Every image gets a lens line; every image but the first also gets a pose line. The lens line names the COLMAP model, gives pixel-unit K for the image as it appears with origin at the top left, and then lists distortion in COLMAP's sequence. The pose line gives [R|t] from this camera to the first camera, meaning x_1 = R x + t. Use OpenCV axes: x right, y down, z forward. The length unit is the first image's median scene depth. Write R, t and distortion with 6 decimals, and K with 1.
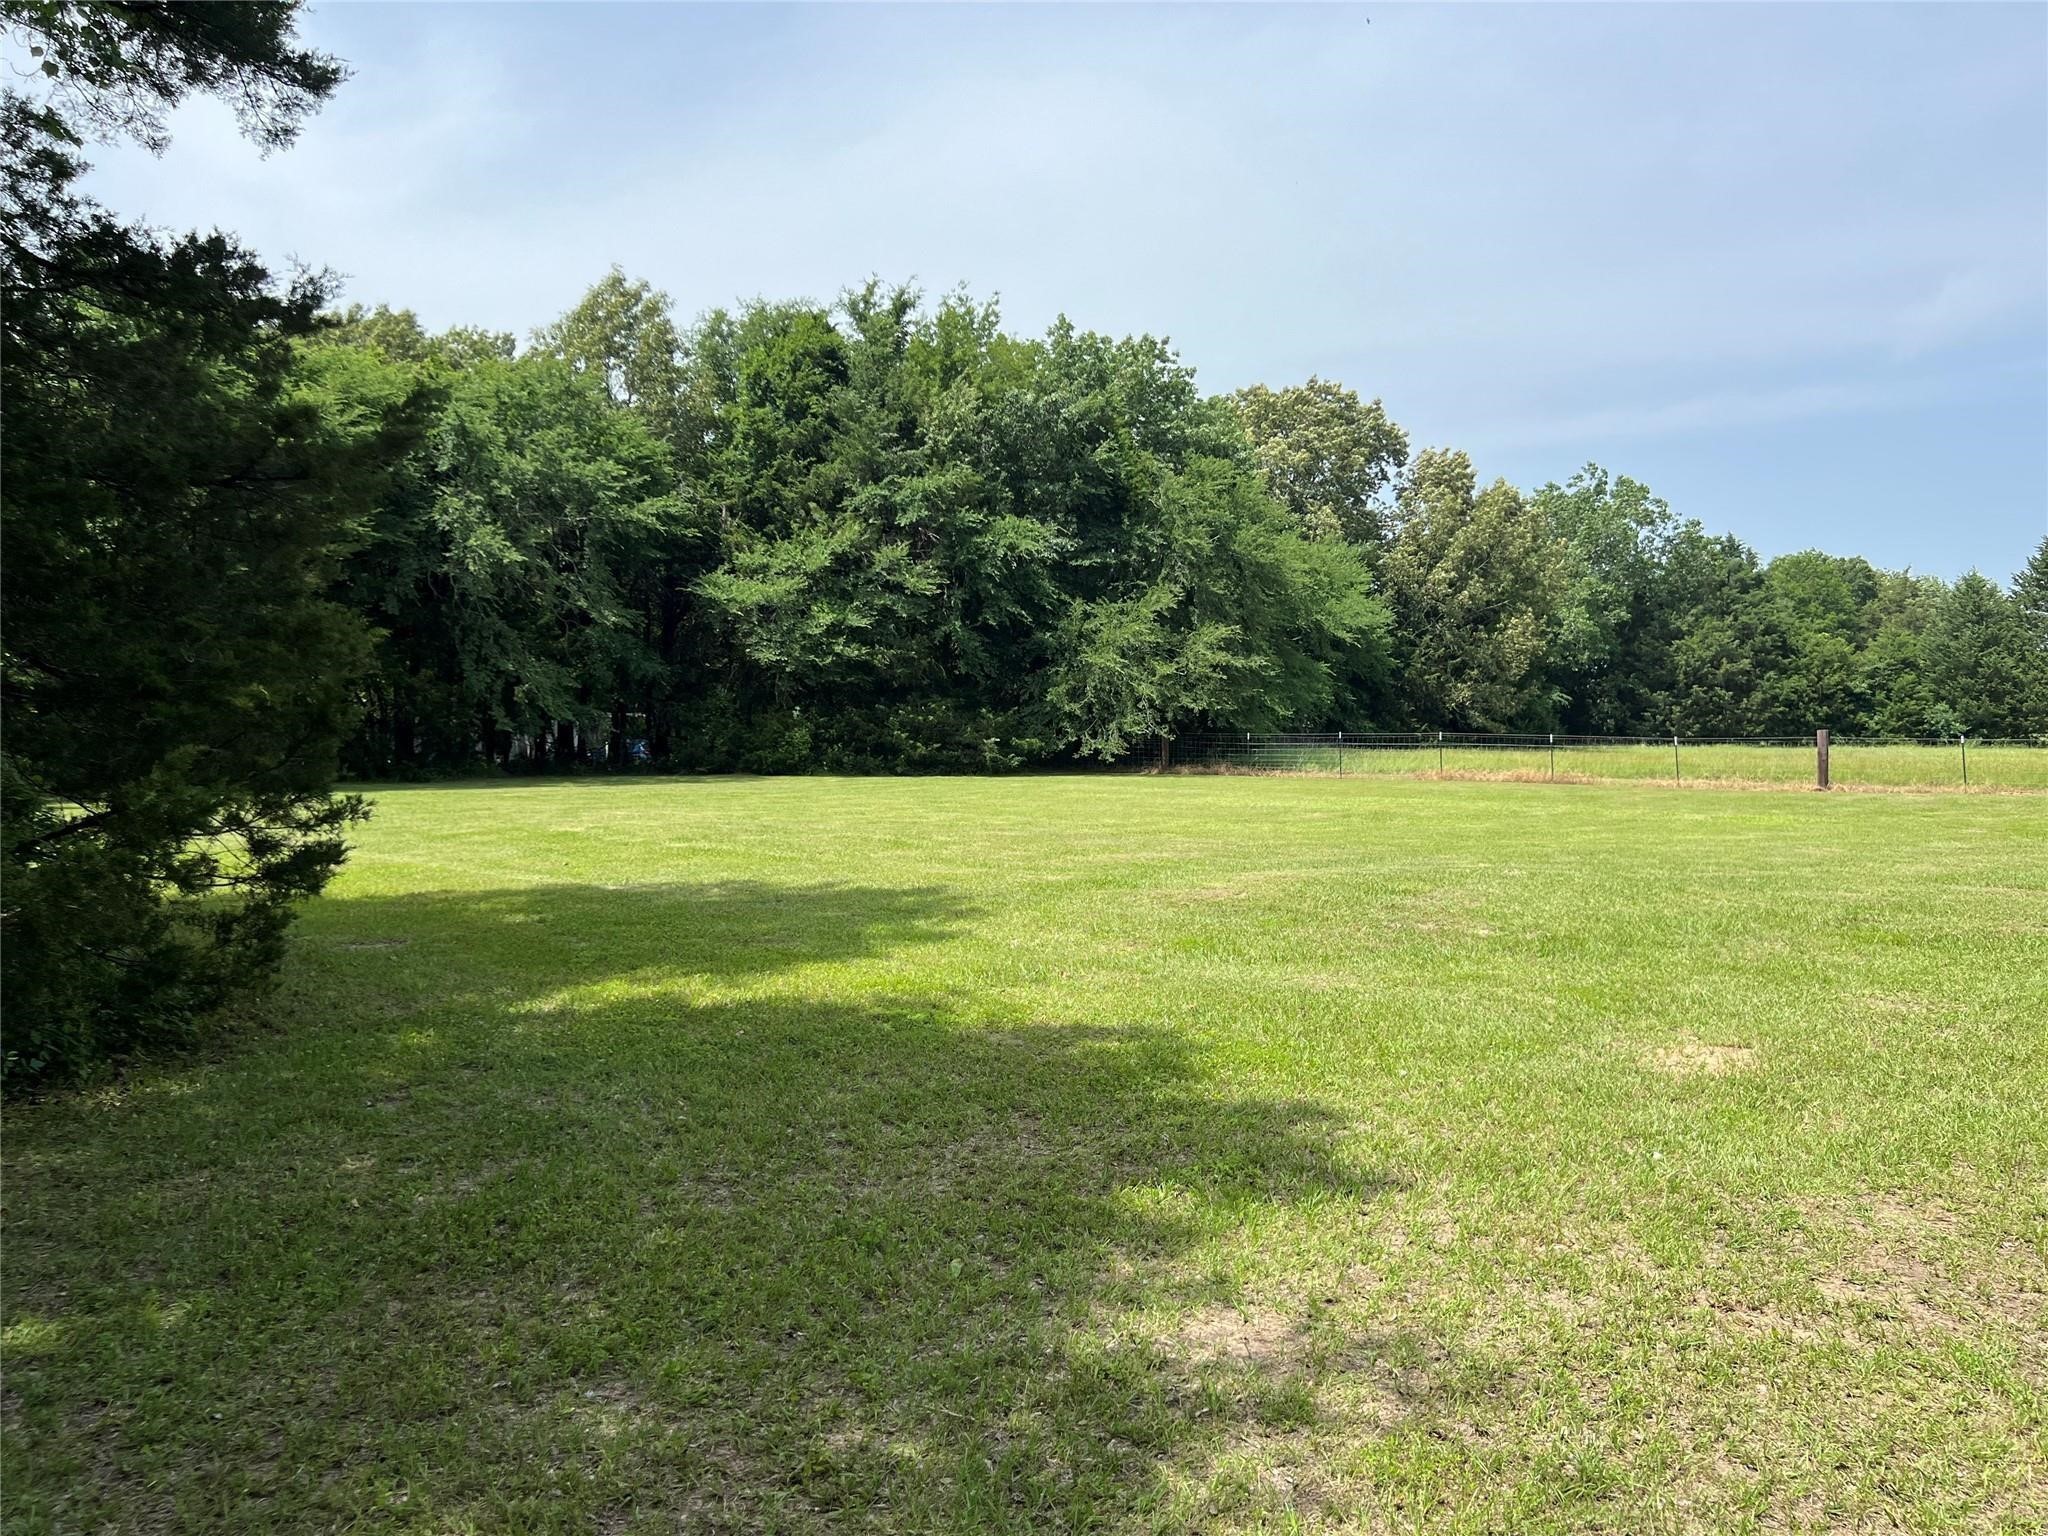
lens RADIAL K [[1505.8, 0, 1024.0], [0, 1505.8, 768.0], [0, 0, 1]] dist [0.081095, -0.109513]
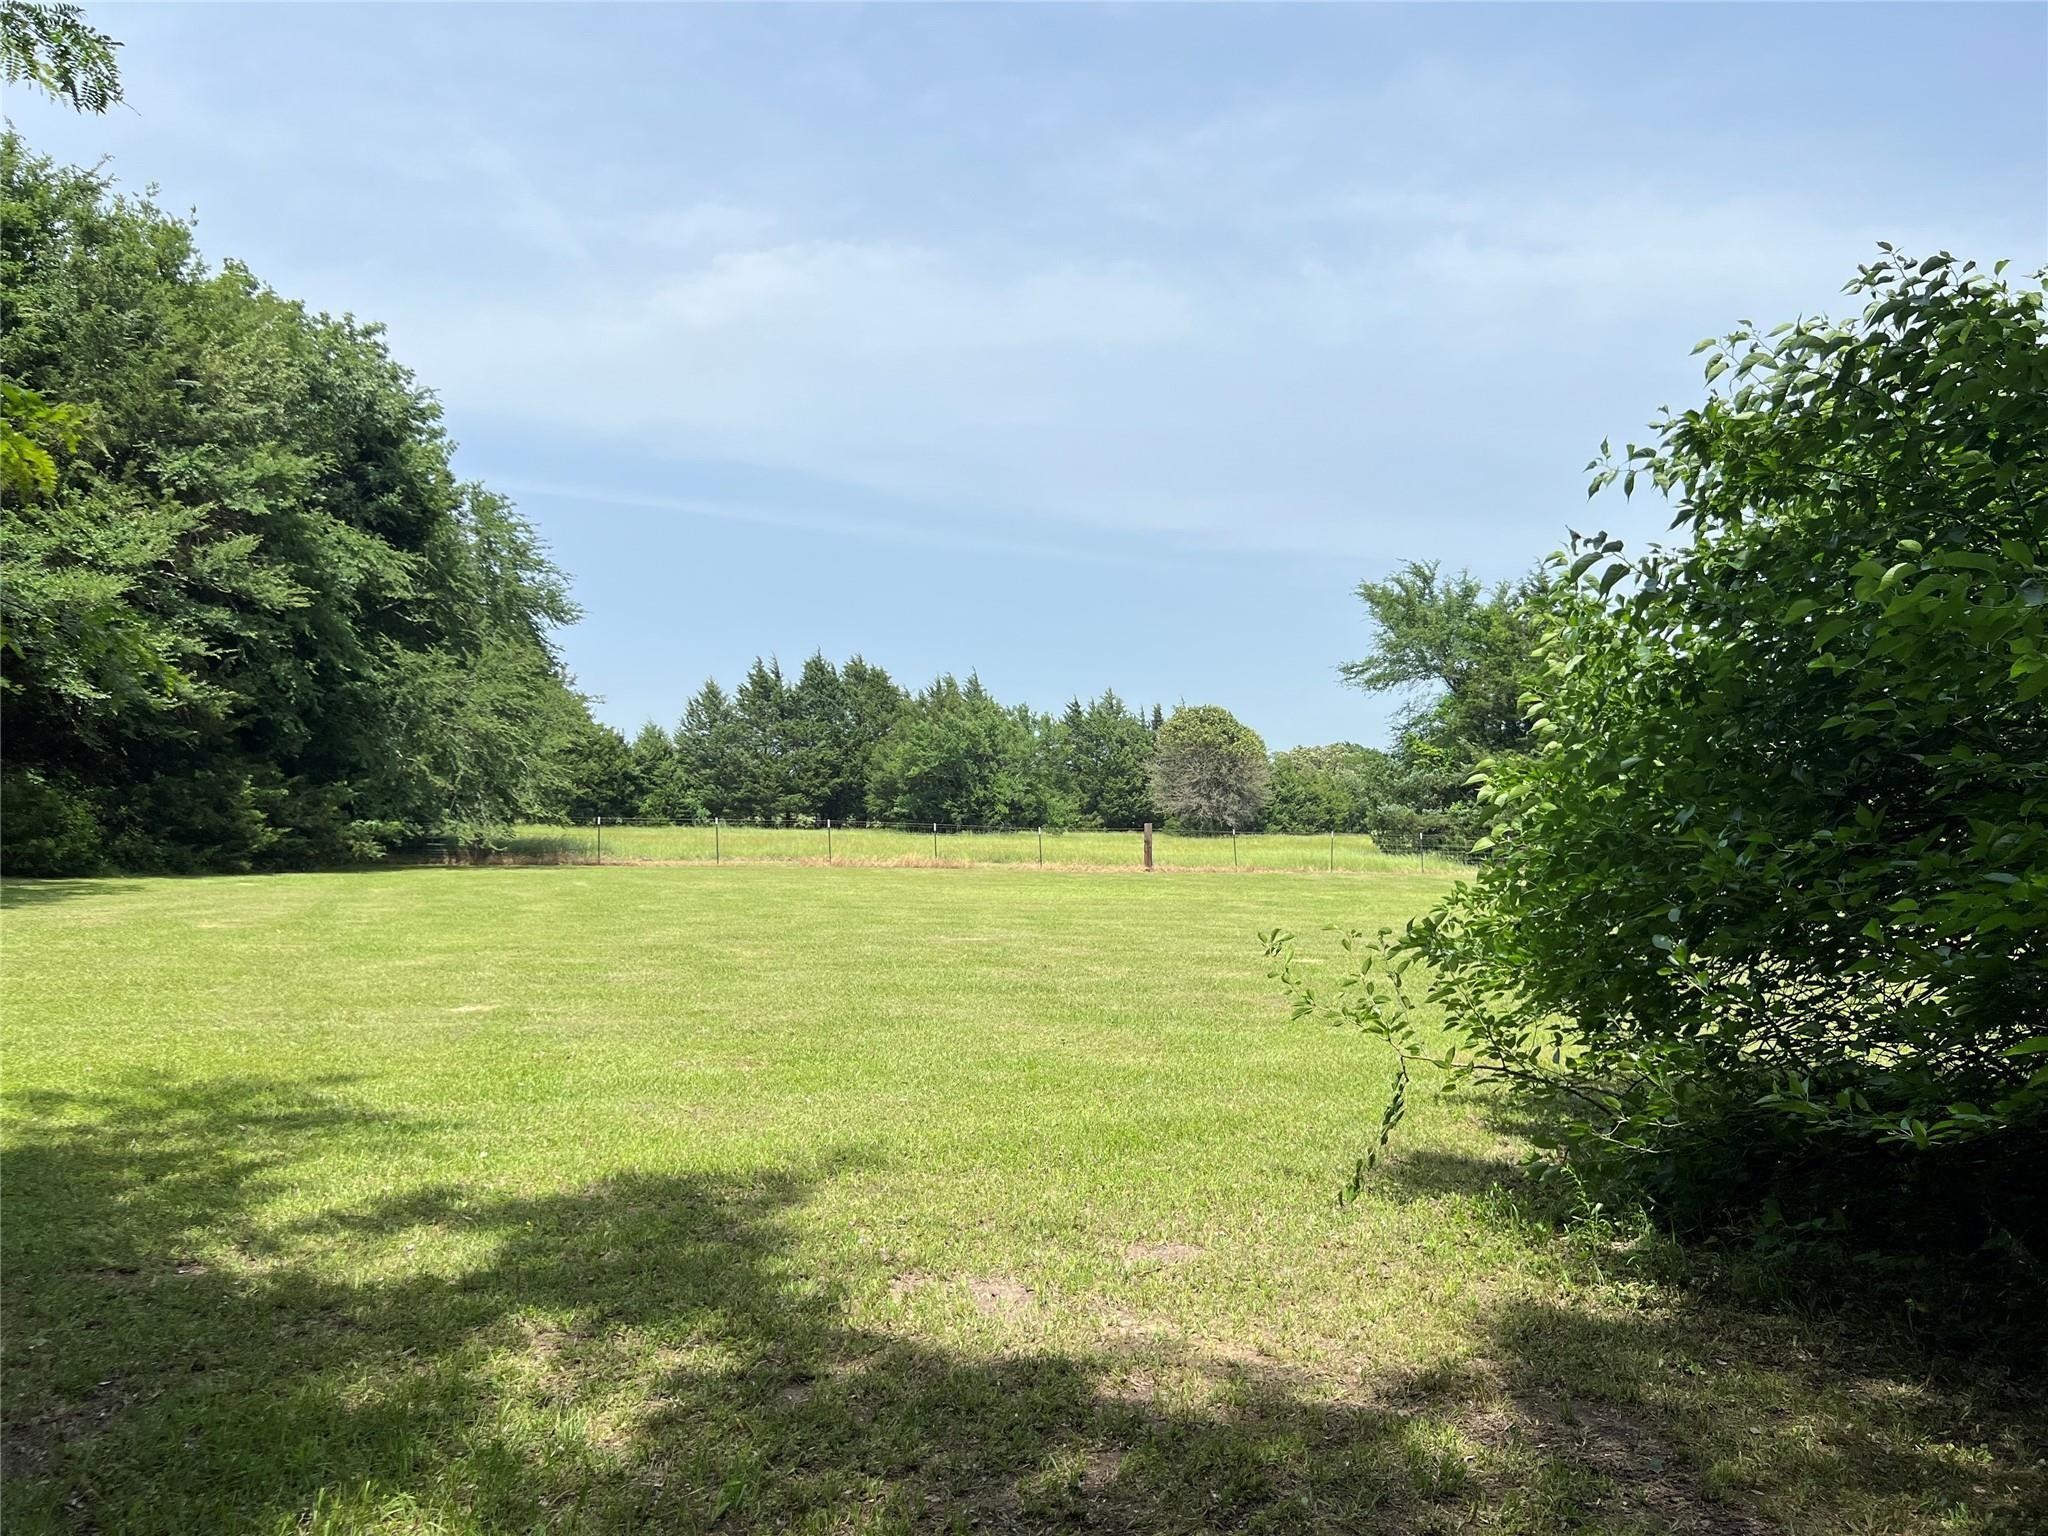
lens RADIAL K [[1505.8, 0, 1024.0], [0, 1505.8, 768.0], [0, 0, 1]] dist [0.081095, -0.109513]
pose [[0.605416, 0.035462, 0.795119, -0.421848], [0.003912, 0.998862, -0.047527, -0.009054], [-0.795899, 0.031884, 0.604589, 0.283976]]
